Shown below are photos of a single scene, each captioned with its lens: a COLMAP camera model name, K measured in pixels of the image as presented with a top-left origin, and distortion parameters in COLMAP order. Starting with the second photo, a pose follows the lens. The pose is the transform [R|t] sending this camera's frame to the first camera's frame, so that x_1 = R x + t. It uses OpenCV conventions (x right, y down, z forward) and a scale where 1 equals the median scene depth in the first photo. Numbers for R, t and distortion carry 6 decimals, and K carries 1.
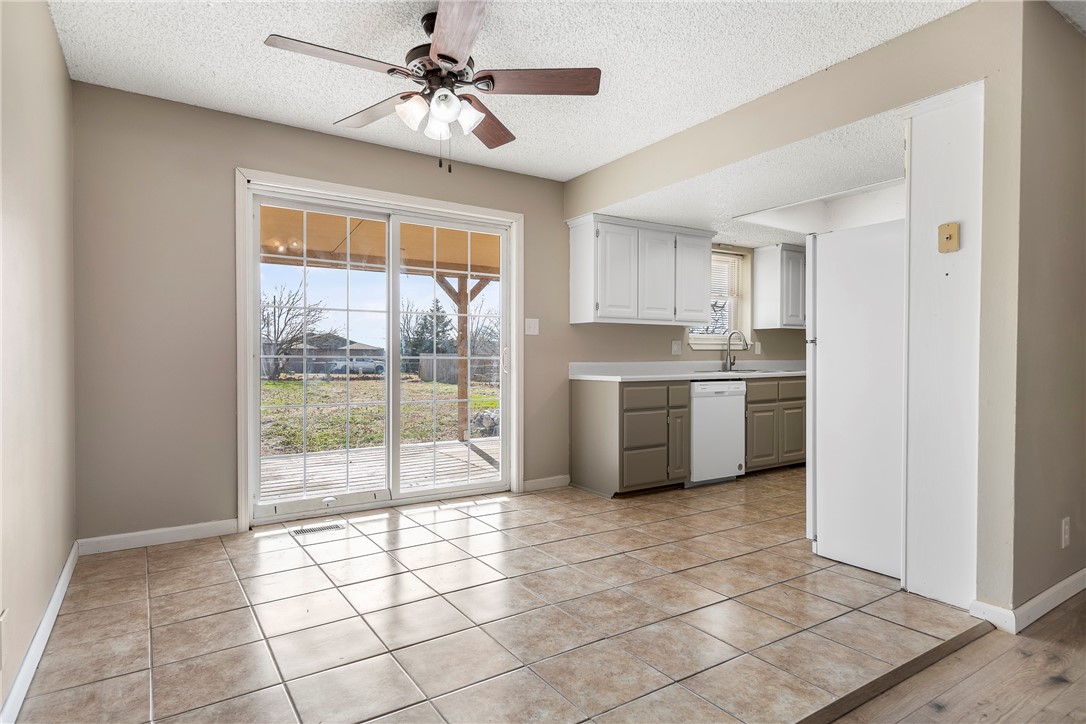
lens RADIAL K [[600.8, 0, 538.3], [0, 600.8, 363.4], [0, 0, 1]] dist [0.003789, 0.000155]
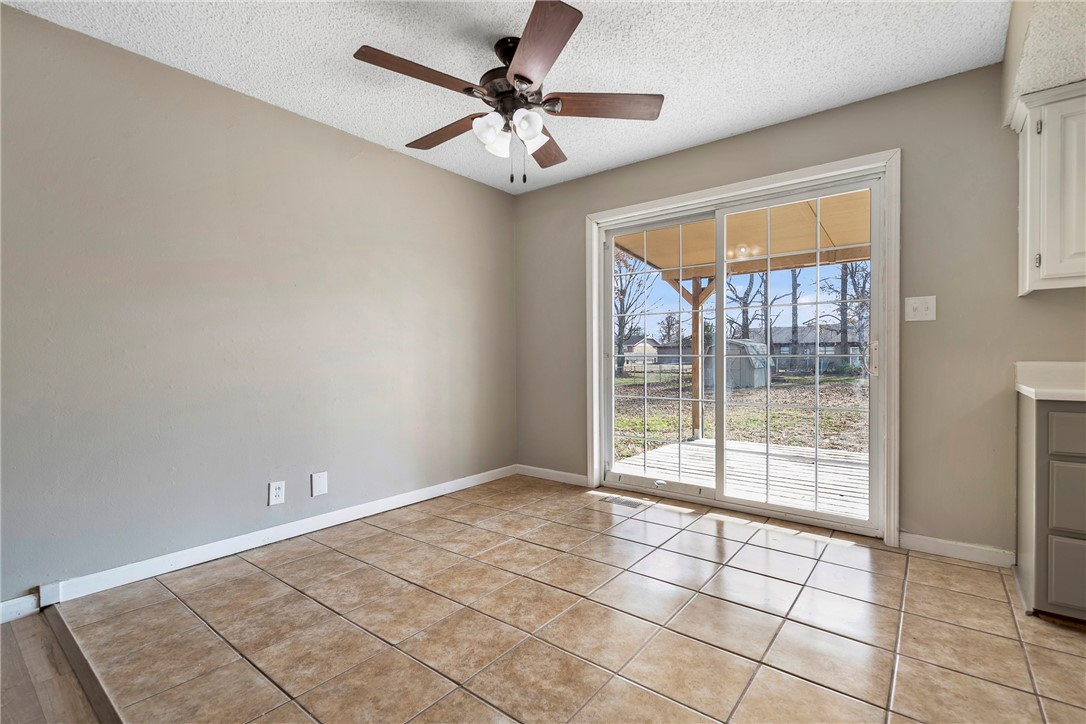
lens RADIAL K [[490.6, 0, 542.8], [0, 490.6, 363.8], [0, 0, 1]] dist [0.002705, -0.000614]
pose [[0.311473, 0.010659, -0.950195, 0.426977], [-0.003754, 0.999943, 0.009987, -0.003626], [0.950248, 0.000456, 0.311495, 0.473172]]
